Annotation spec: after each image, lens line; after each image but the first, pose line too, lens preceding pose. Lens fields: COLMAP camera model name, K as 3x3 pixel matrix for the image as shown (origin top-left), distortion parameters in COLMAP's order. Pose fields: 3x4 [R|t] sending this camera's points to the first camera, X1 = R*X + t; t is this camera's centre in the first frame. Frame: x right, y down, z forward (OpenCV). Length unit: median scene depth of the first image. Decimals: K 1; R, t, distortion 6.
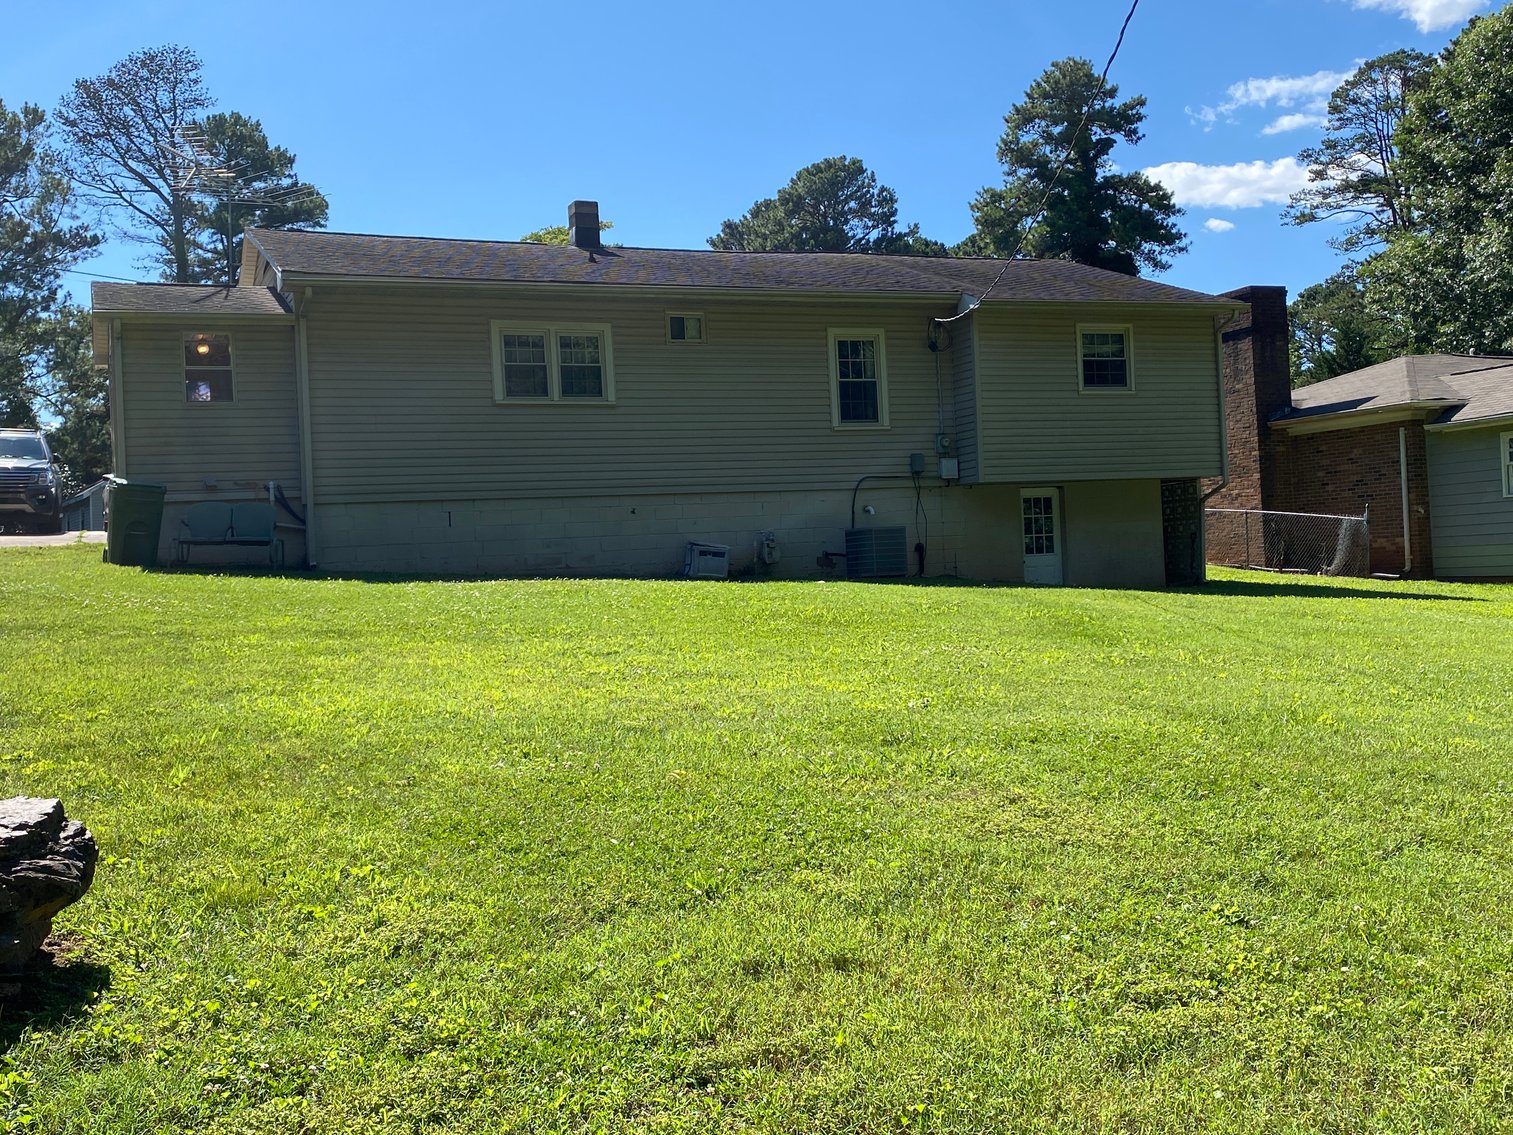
lens RADIAL K [[1571.6, 0, 757.3], [0, 1571.6, 559.4], [0, 0, 1]] dist [0.009217, 0.000000]
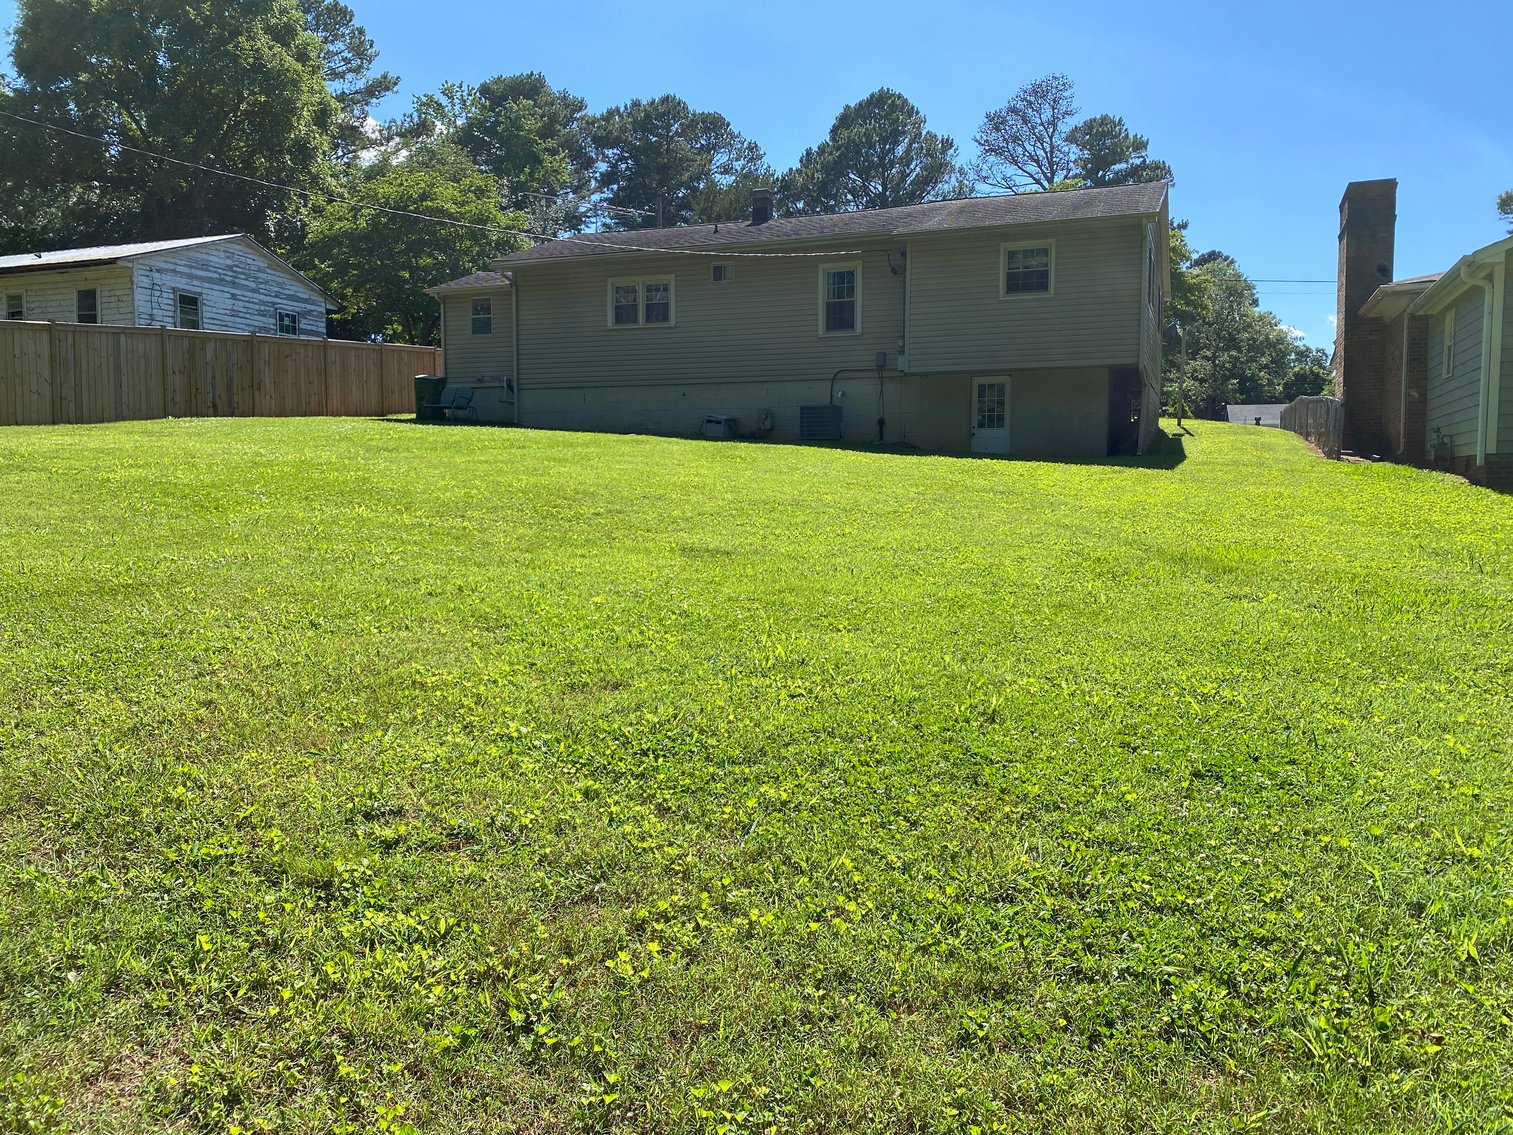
lens RADIAL K [[1157.0, 0, 688.4], [0, 1157.0, 537.9], [0, 0, 1]] dist [-0.045579, 0.038474]
pose [[0.709660, 0.081130, -0.699858, 0.688359], [-0.027183, 0.995761, 0.087869, 0.010021], [0.704020, -0.043333, 0.708857, 0.164122]]
